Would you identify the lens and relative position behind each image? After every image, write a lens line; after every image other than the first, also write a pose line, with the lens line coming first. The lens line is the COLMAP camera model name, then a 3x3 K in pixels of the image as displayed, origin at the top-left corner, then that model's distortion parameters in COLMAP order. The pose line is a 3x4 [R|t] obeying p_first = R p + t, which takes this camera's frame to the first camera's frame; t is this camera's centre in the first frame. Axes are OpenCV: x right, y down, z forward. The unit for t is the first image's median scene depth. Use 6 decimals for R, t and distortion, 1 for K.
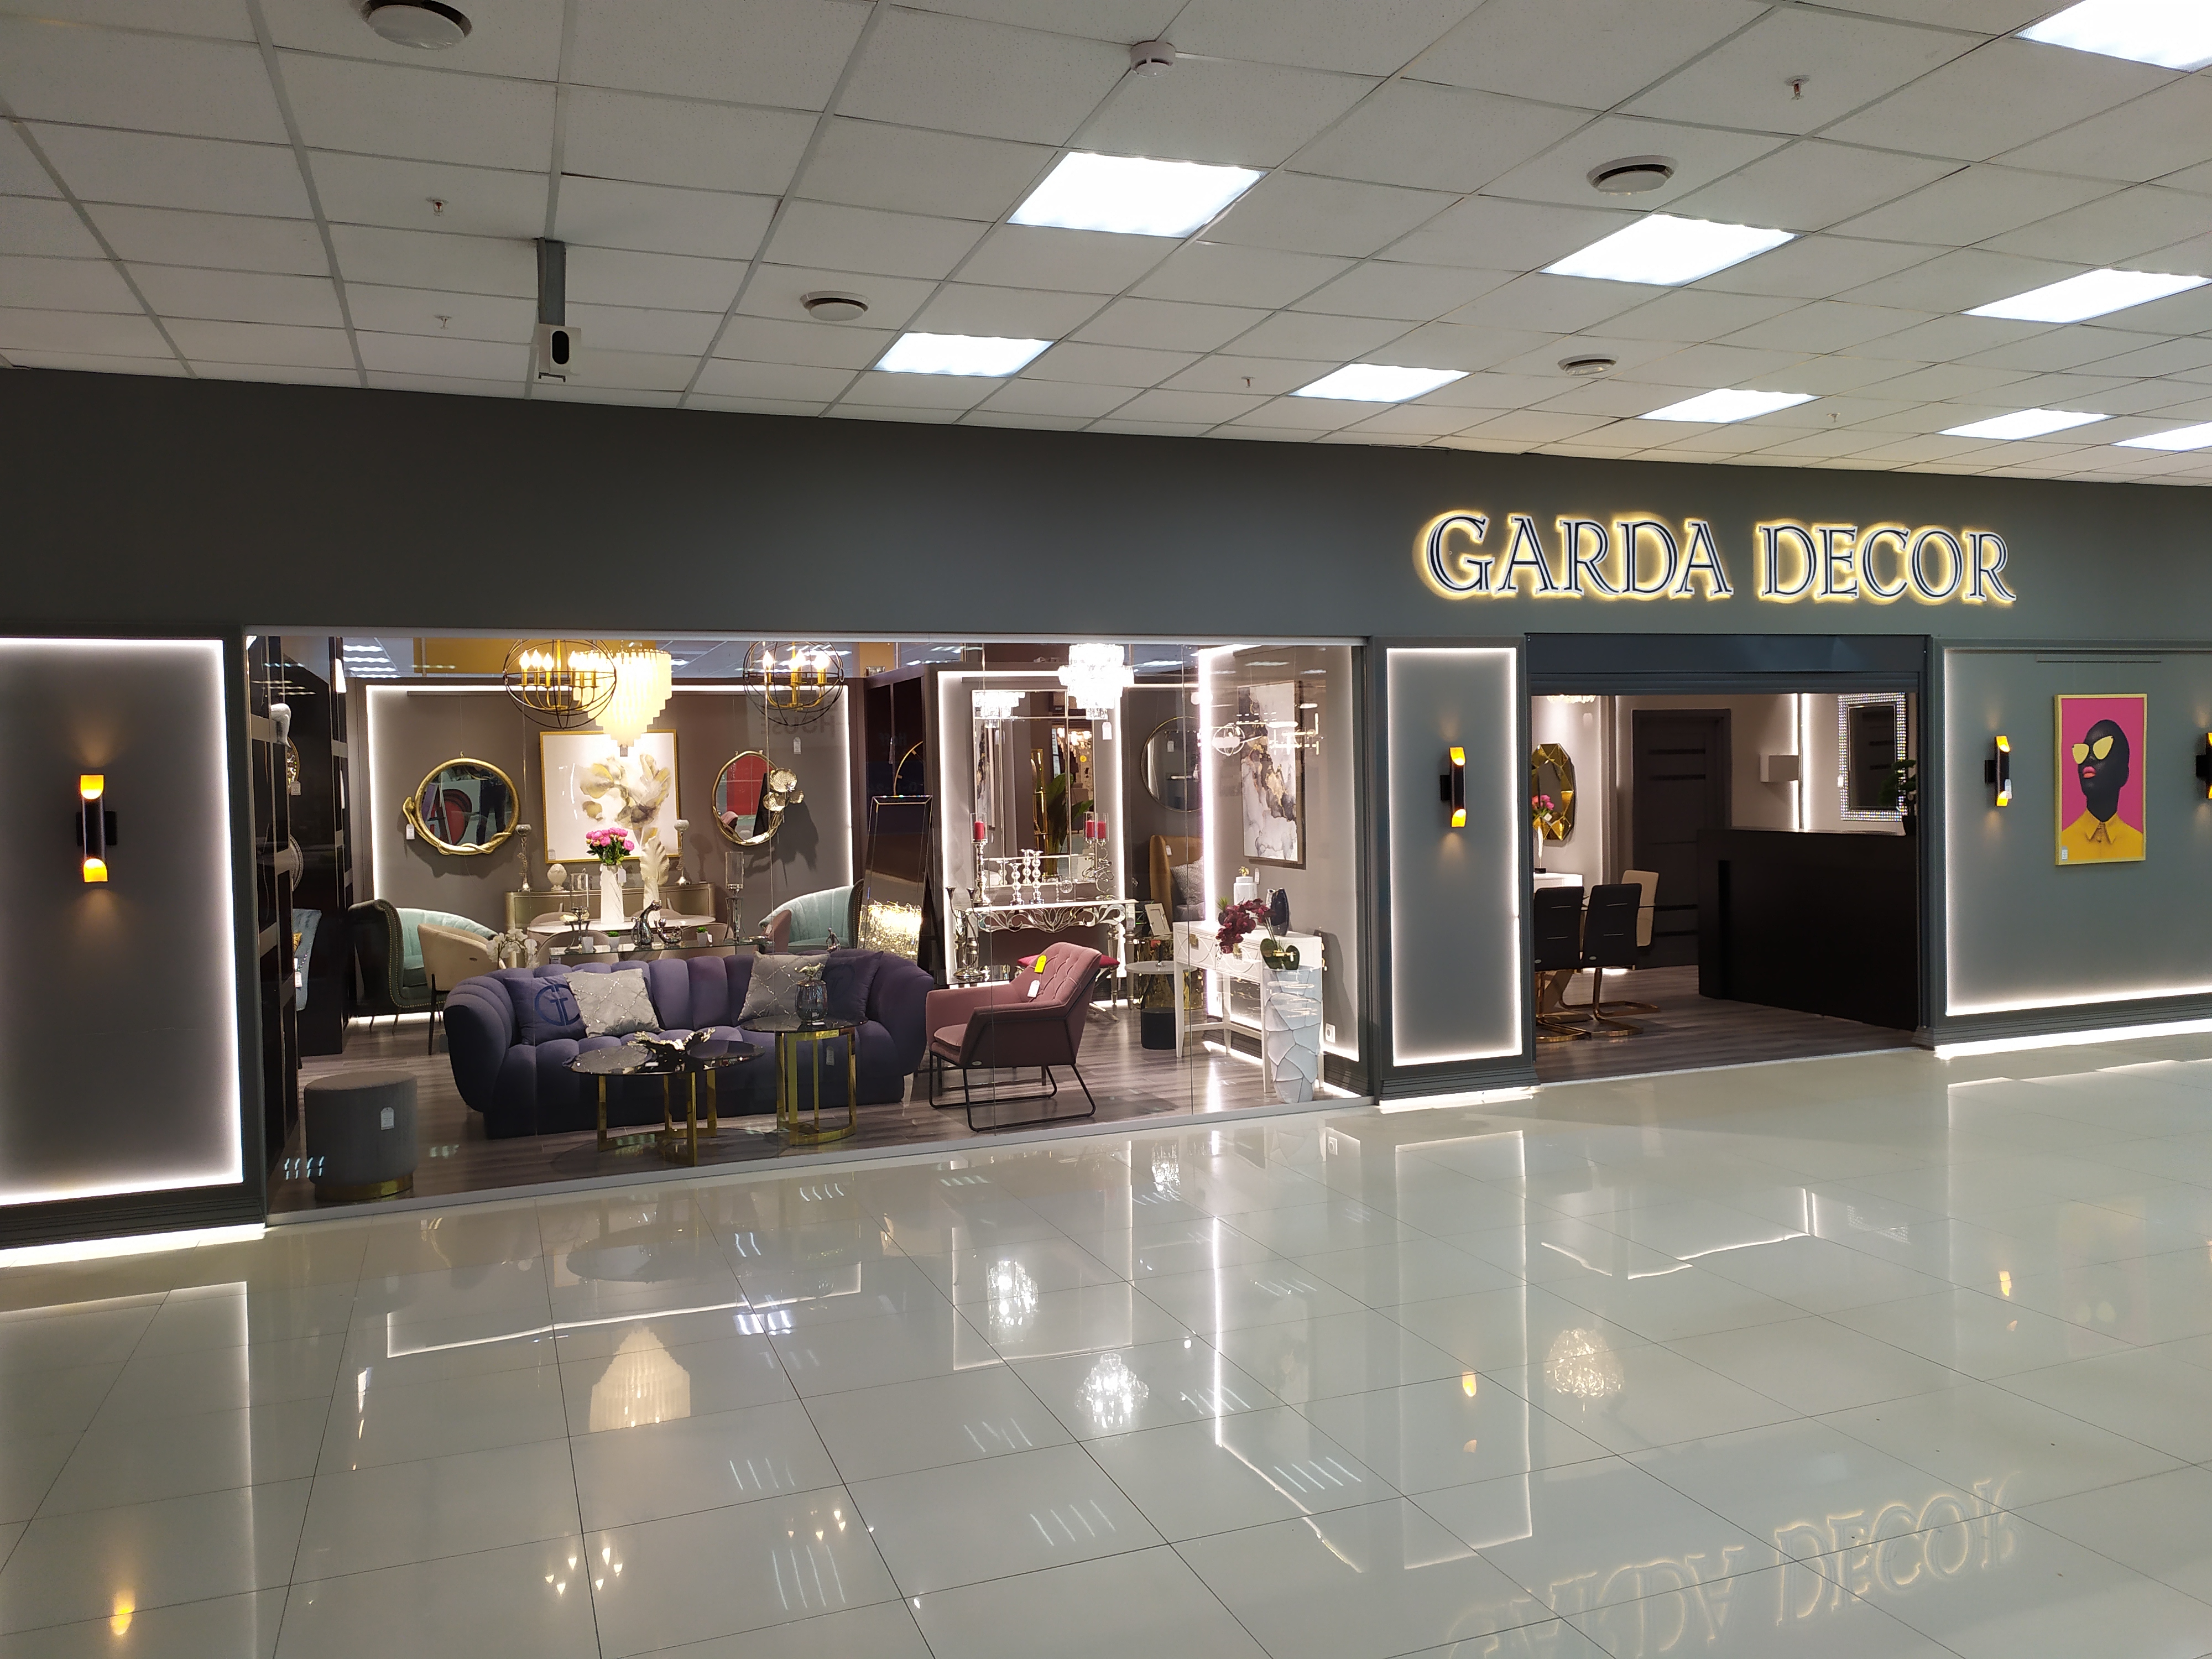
lens RADIAL K [[1569.6, 0, 1106.0], [0, 1569.6, 829.5], [0, 0, 1]] dist [0.040905, -0.000145]
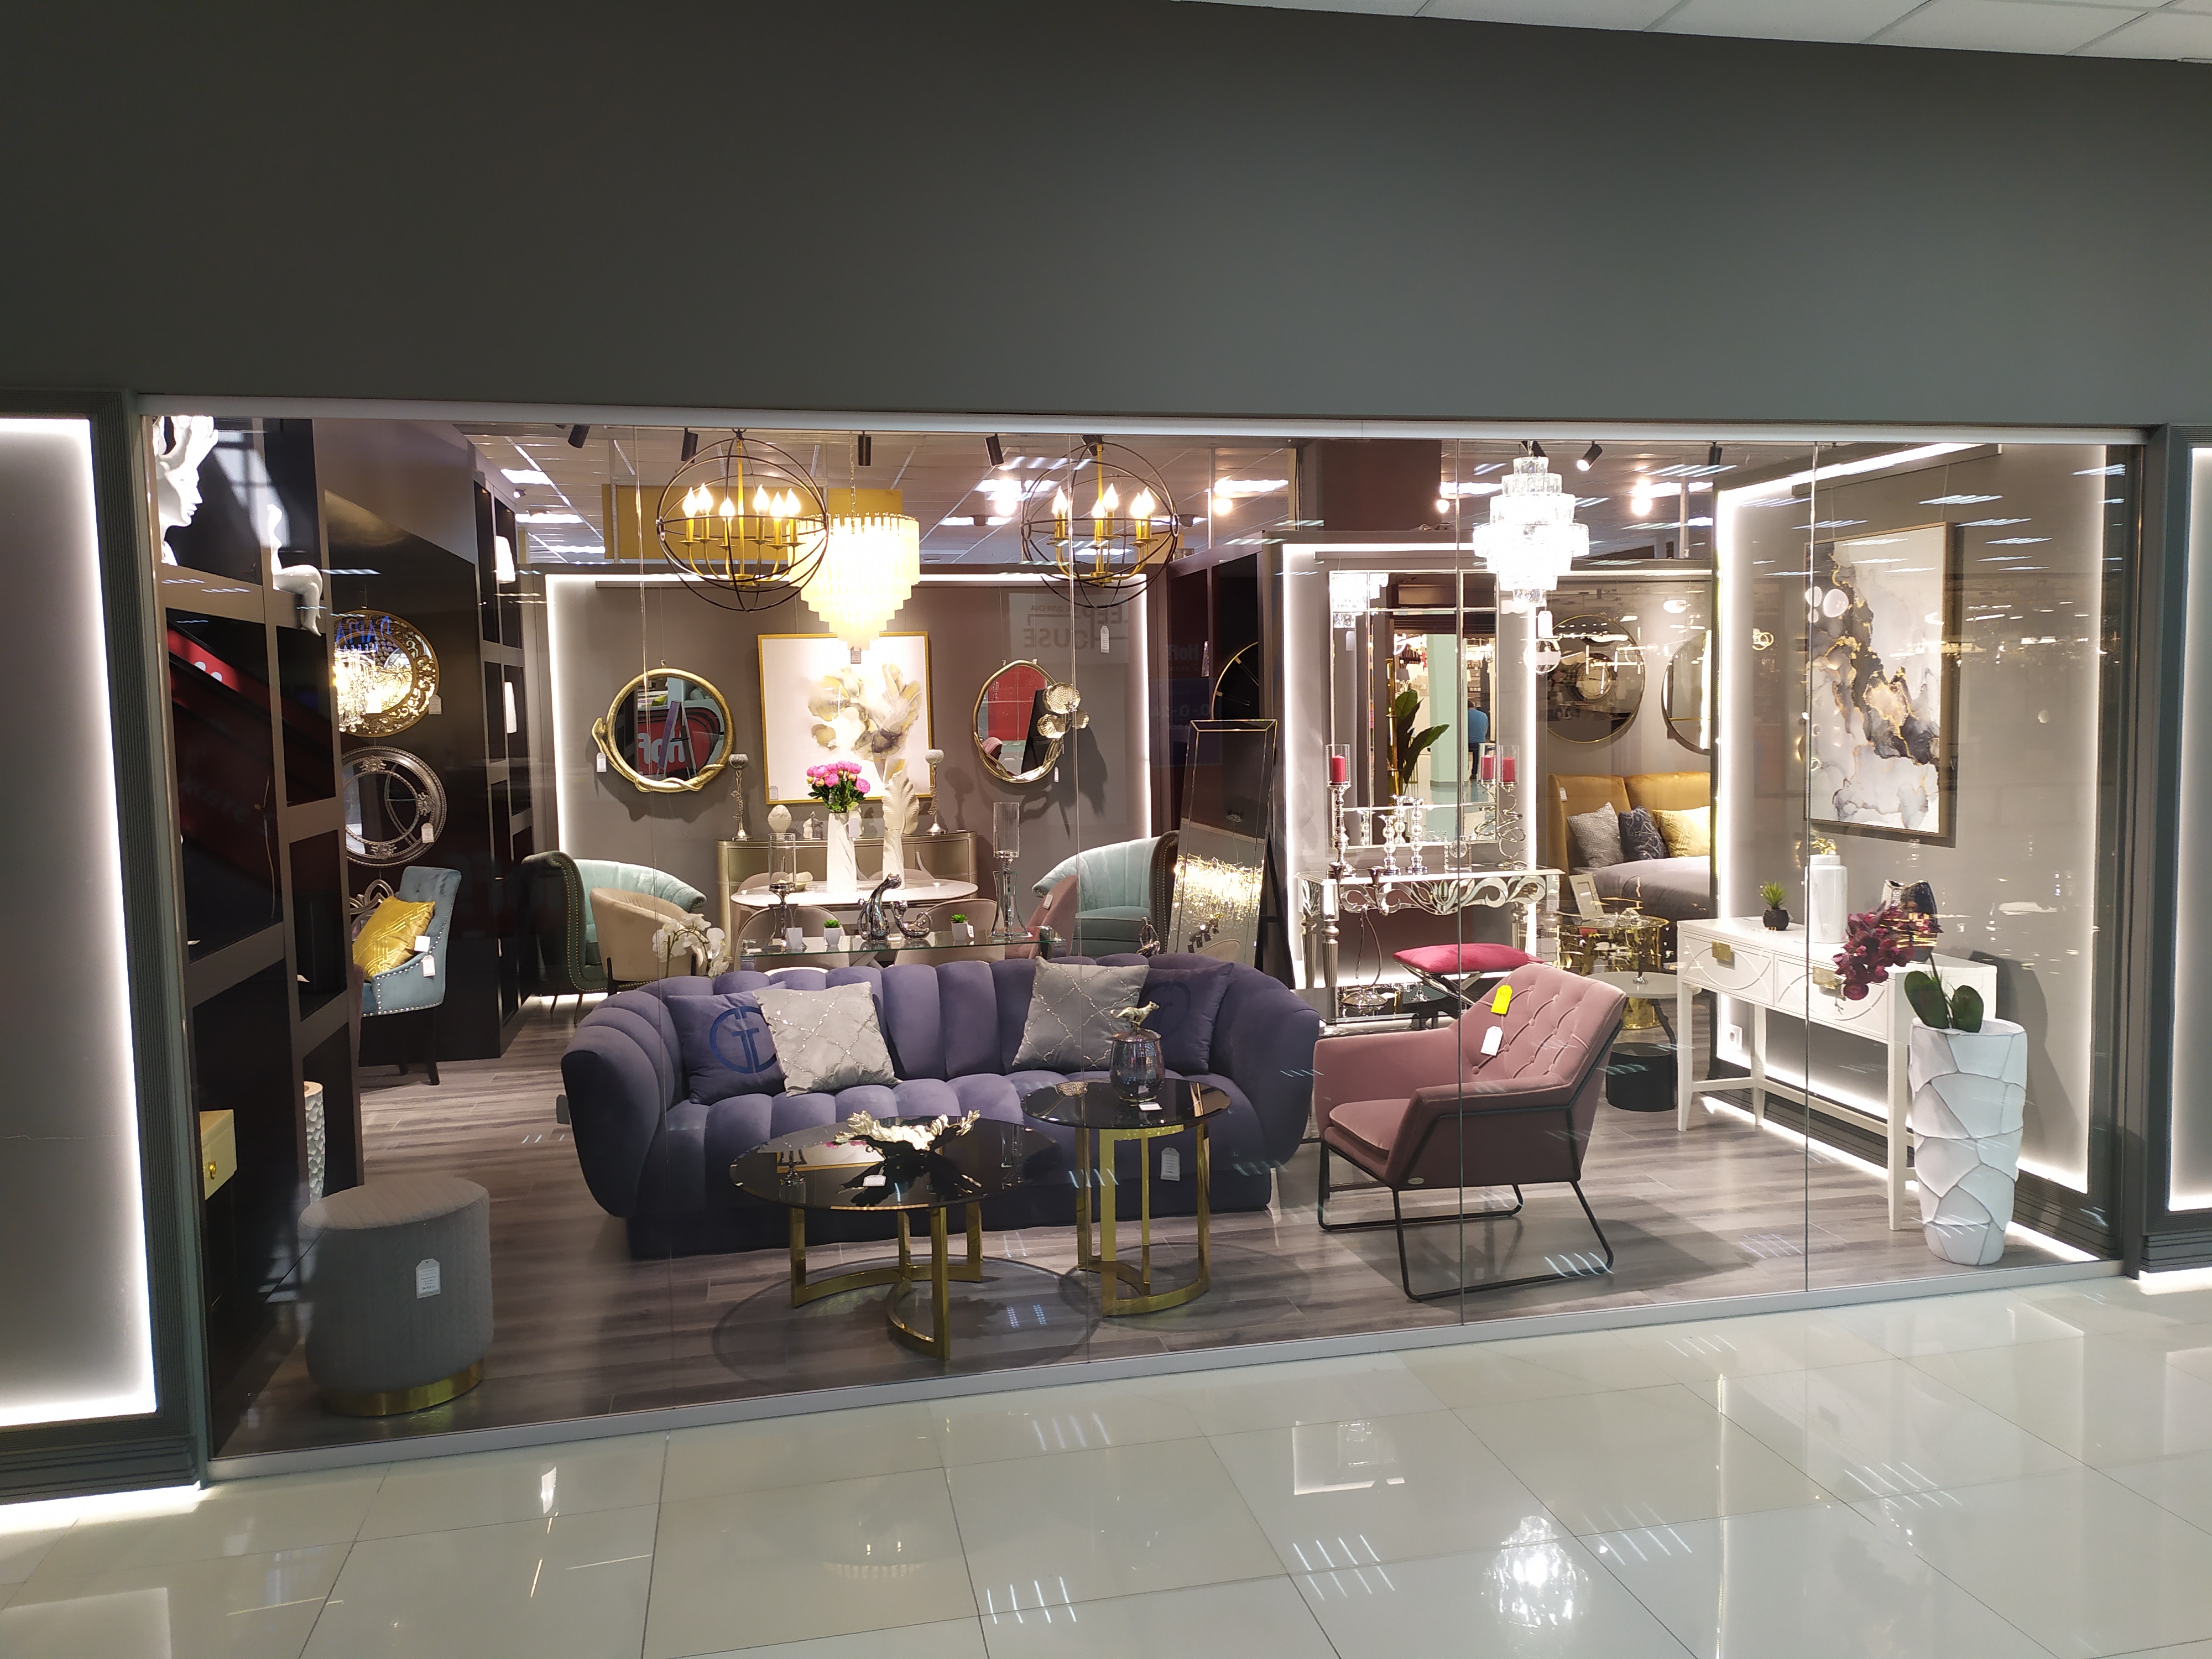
lens RADIAL K [[1569.6, 0, 1106.0], [0, 1569.6, 829.5], [0, 0, 1]] dist [0.040905, -0.000145]
pose [[0.987309, 0.015646, -0.158038, -0.073463], [-0.007987, 0.998768, 0.048984, -0.006079], [0.158609, -0.047100, 0.986217, 0.287573]]
